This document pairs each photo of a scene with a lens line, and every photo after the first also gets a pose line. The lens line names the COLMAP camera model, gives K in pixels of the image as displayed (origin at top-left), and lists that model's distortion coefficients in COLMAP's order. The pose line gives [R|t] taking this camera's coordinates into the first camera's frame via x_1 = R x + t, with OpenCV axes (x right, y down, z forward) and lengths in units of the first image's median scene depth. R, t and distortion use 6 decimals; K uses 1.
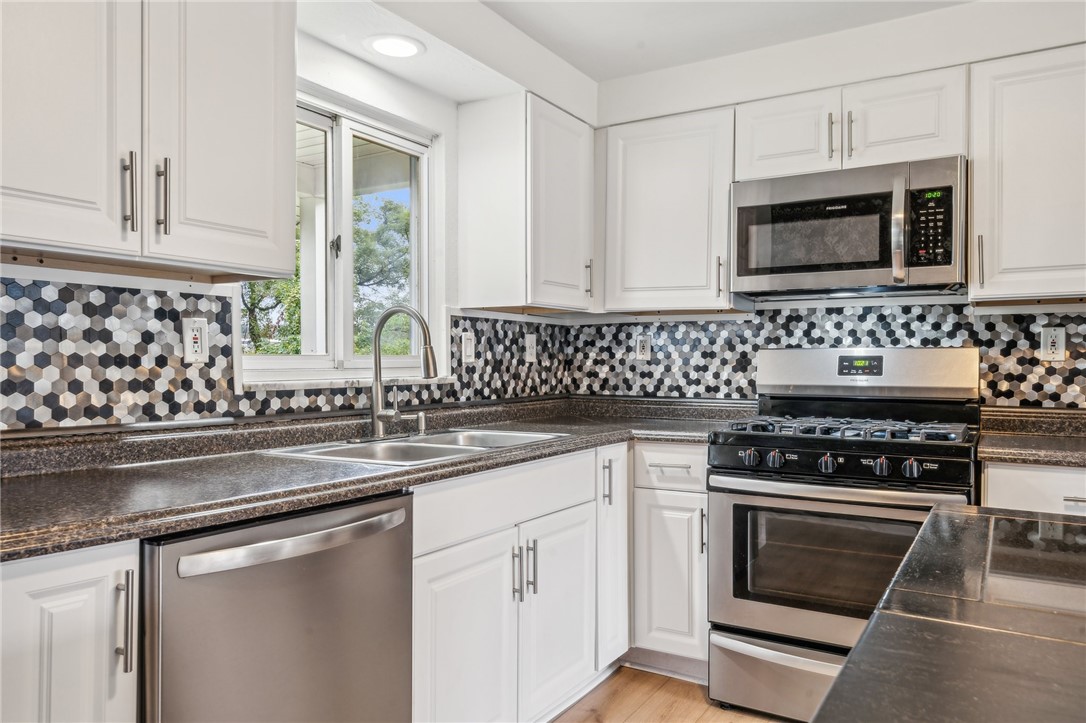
lens RADIAL K [[750.3, 0, 542.0], [0, 750.3, 380.4], [0, 0, 1]] dist [-0.006252, -0.002518]
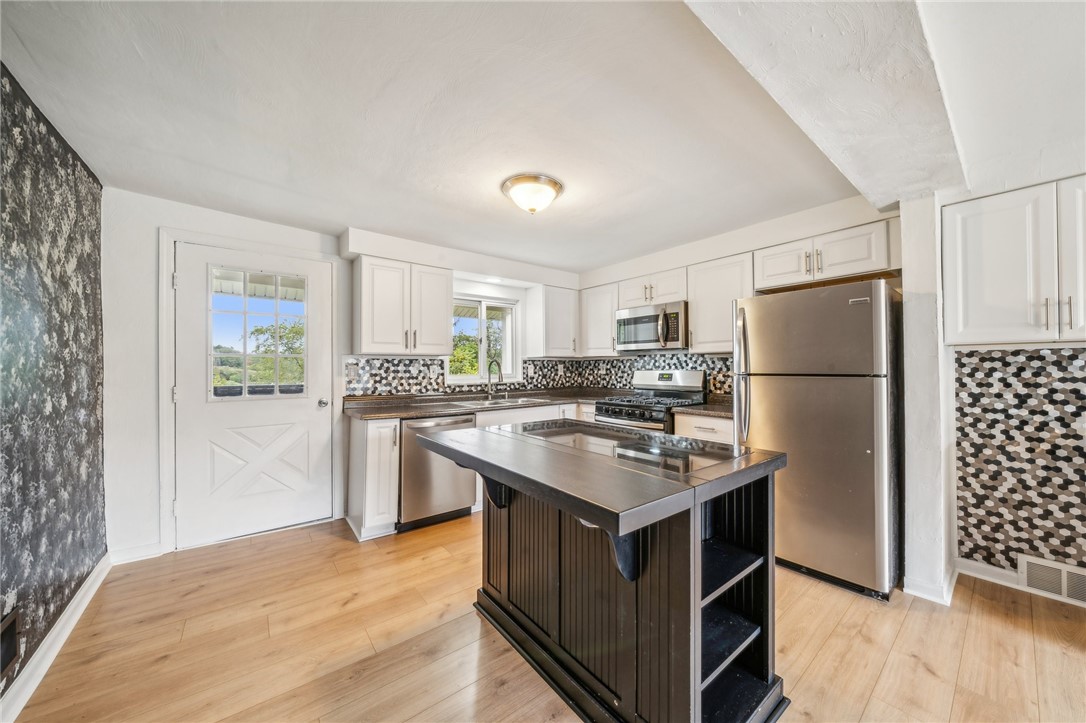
lens RADIAL K [[374.4, 0, 541.7], [0, 374.4, 366.0], [0, 0, 1]] dist [-0.006009, 0.000026]
pose [[0.938830, -0.008040, -0.344288, 0.459357], [-0.000922, 0.999665, -0.025859, -0.023749], [0.344381, 0.024595, 0.938508, -0.371592]]
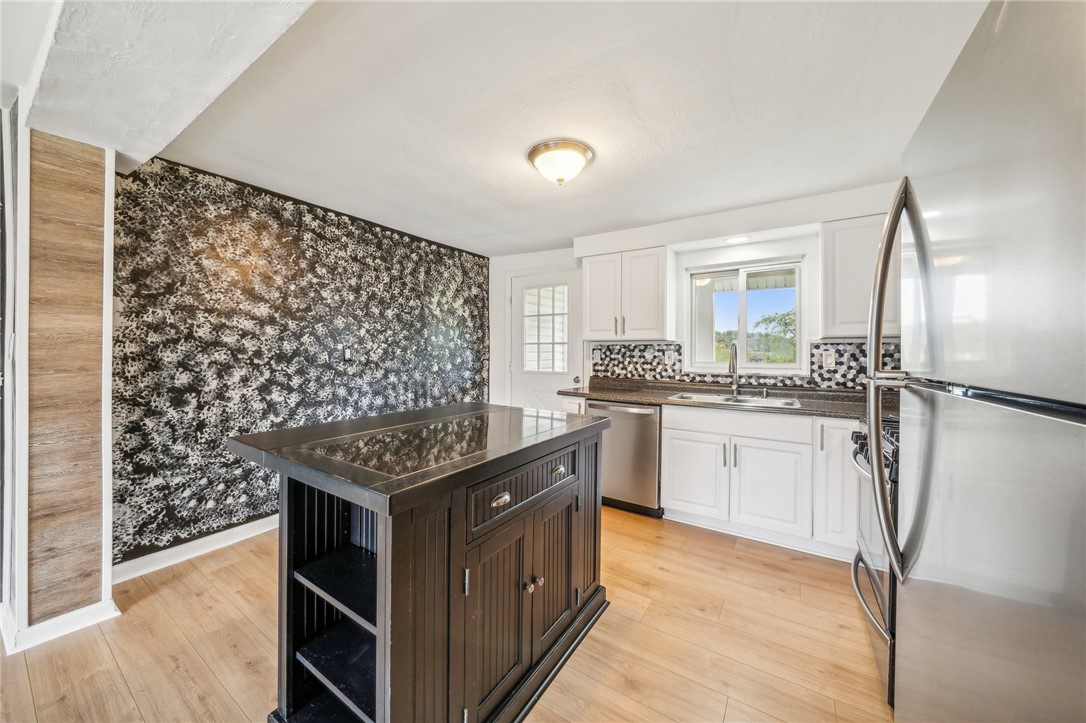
lens RADIAL K [[379.2, 0, 545.0], [0, 379.2, 352.3], [0, 0, 1]] dist [-0.007854, -0.000002]
pose [[-0.016274, -0.003767, -0.999860, 0.881536], [-0.030610, 0.999526, -0.003268, -0.037649], [0.999399, 0.030552, -0.016381, 0.314165]]
